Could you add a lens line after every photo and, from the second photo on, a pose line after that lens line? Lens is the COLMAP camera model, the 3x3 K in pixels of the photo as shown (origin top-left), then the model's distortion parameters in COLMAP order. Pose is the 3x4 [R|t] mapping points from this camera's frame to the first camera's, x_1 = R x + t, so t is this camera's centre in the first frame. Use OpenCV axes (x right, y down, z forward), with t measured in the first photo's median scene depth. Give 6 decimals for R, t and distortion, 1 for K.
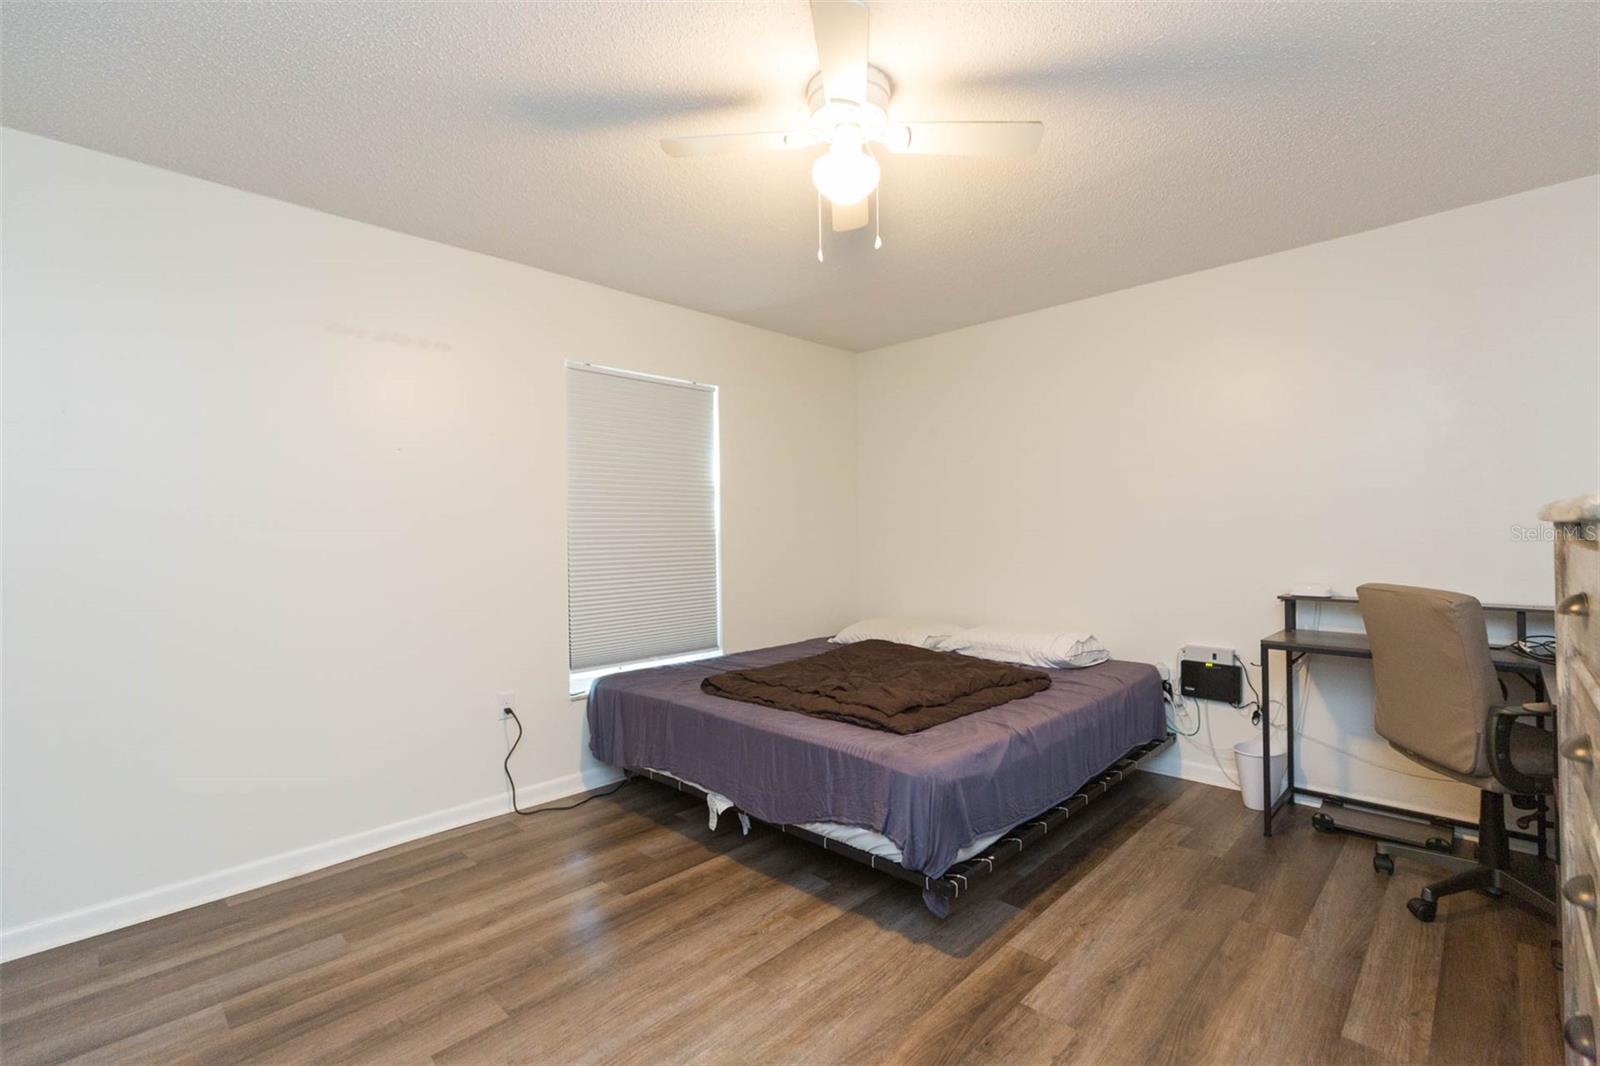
lens RADIAL K [[709.7, 0, 798.5], [0, 709.7, 526.8], [0, 0, 1]] dist [0.000322, 0.000331]
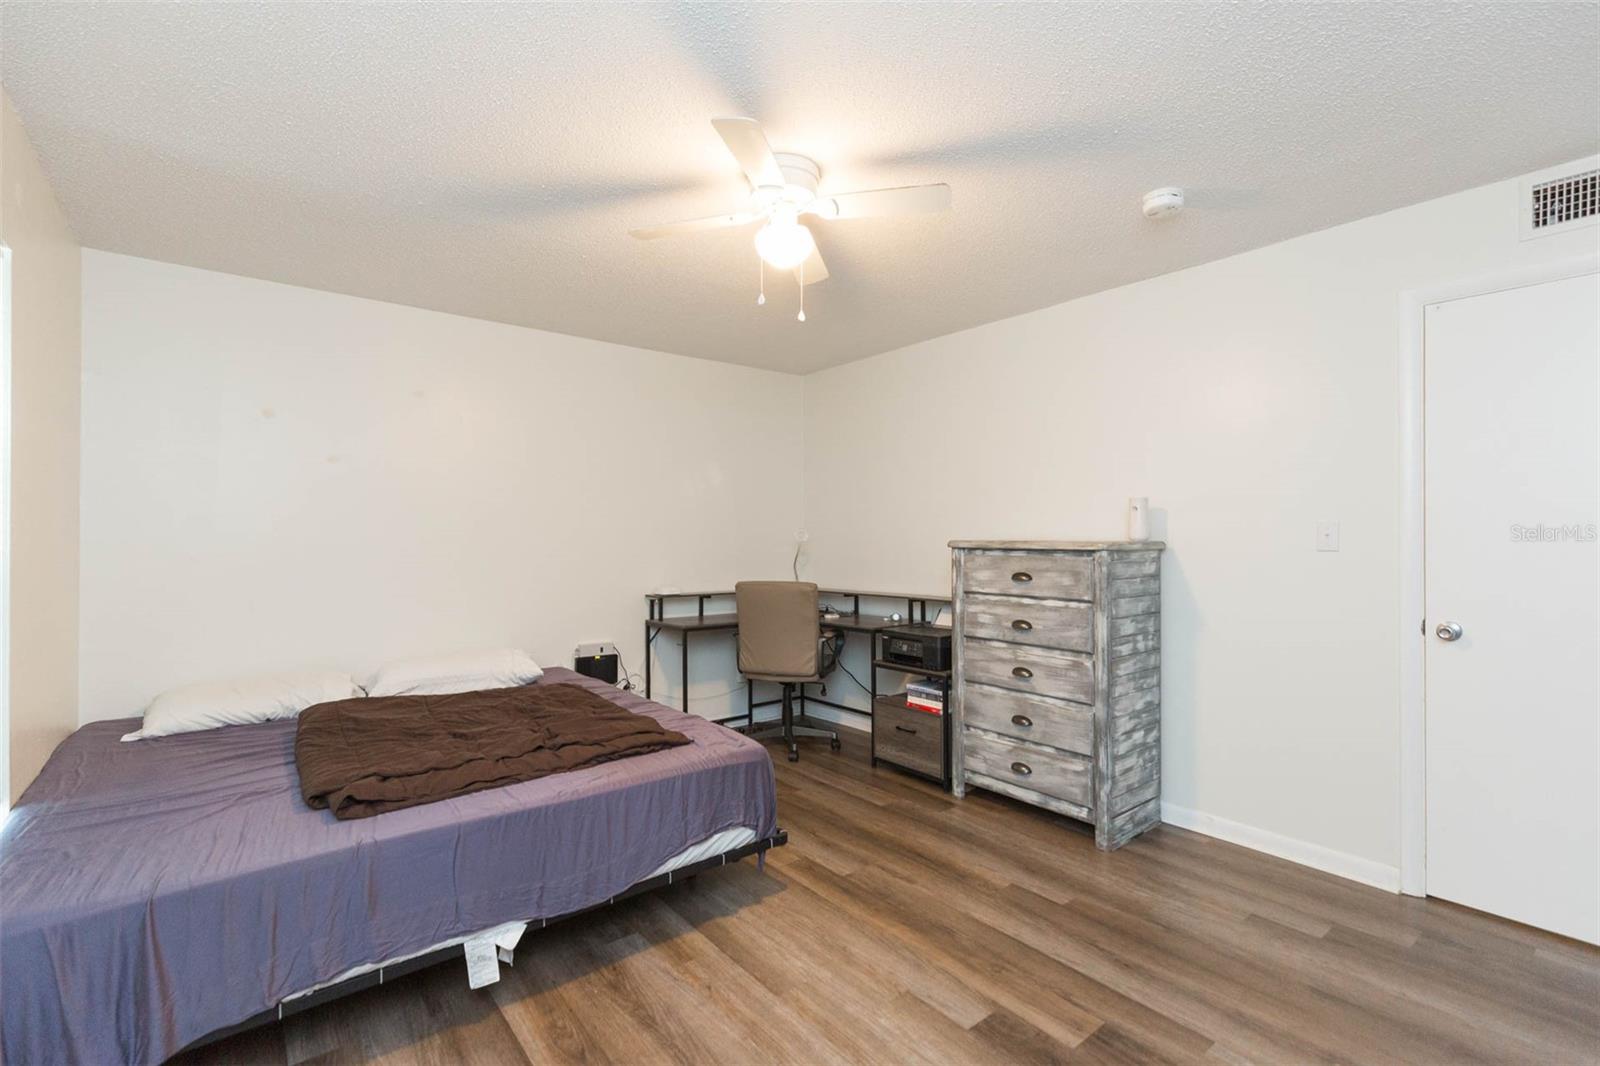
lens RADIAL K [[730.5, 0, 800.0], [0, 730.5, 533.0], [0, 0, 1]] dist [-0.000924, 0.000028]
pose [[0.107994, 0.020349, 0.993943, -0.958512], [-0.008390, 0.999774, -0.019557, -0.001776], [-0.994116, -0.006228, 0.108140, 0.744050]]
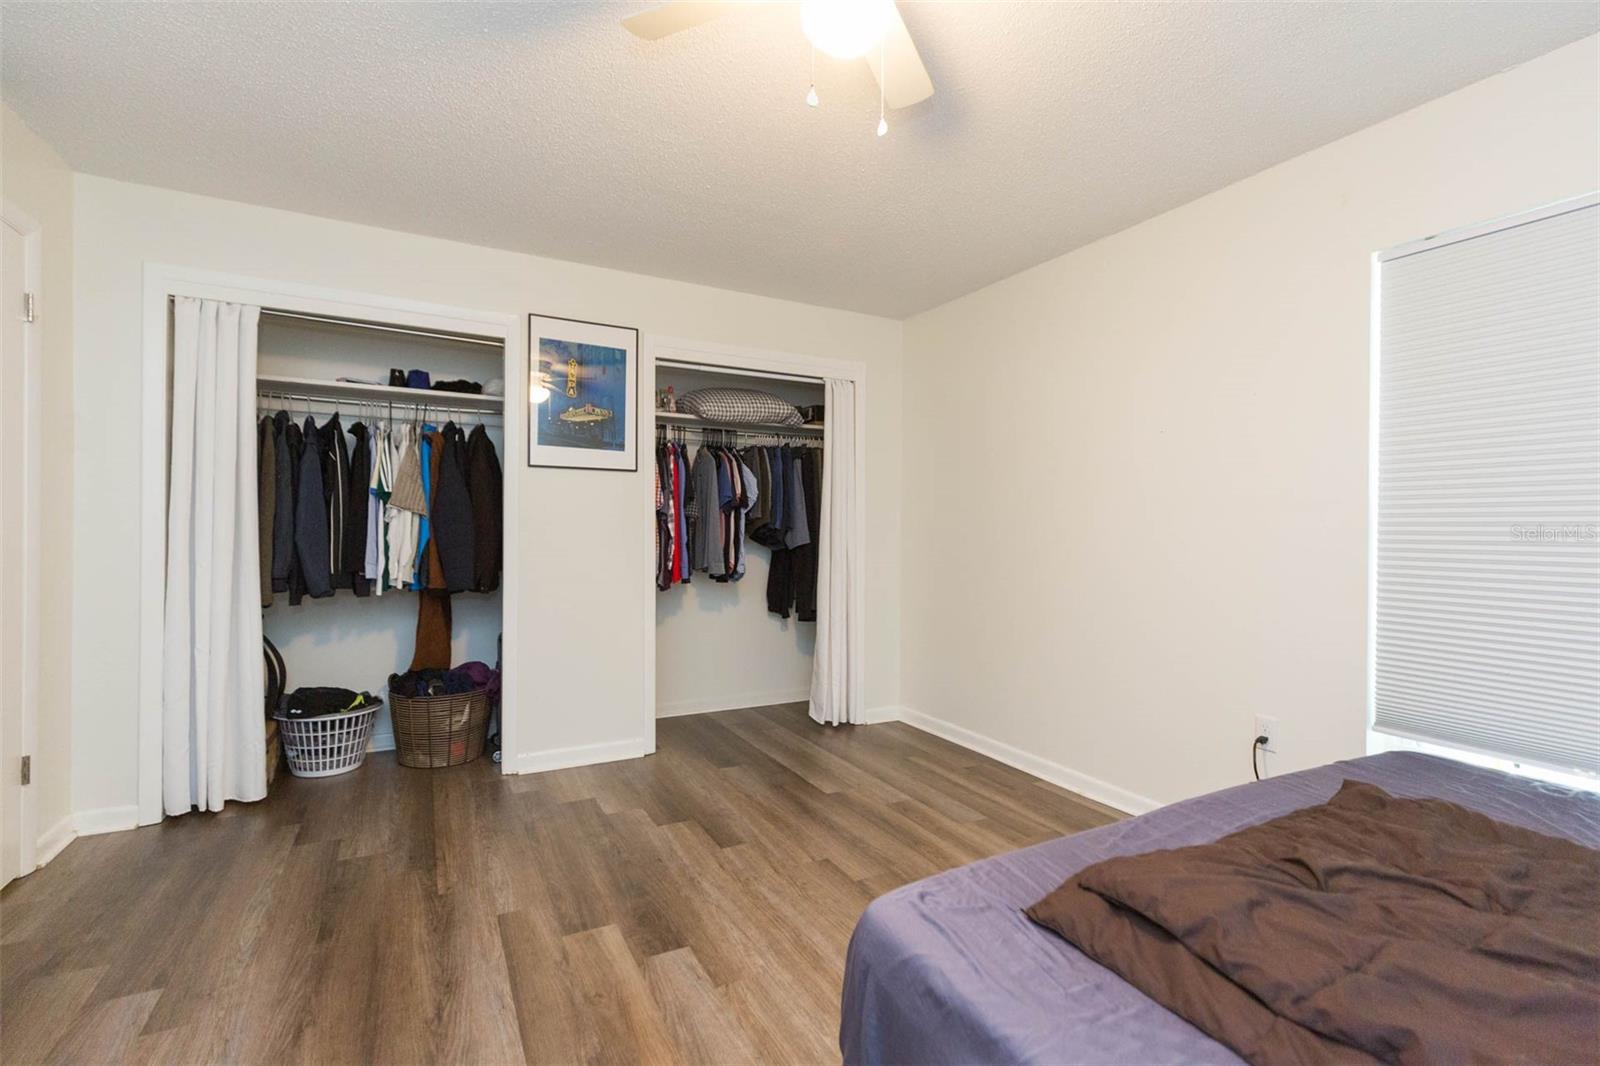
lens RADIAL K [[709.7, 0, 798.5], [0, 709.7, 526.8], [0, 0, 1]] dist [0.000322, 0.000331]
pose [[-0.292250, 0.010954, -0.956279, 0.687718], [-0.002057, 0.999925, 0.012083, 0.020274], [0.956340, 0.005498, -0.292205, 1.021869]]
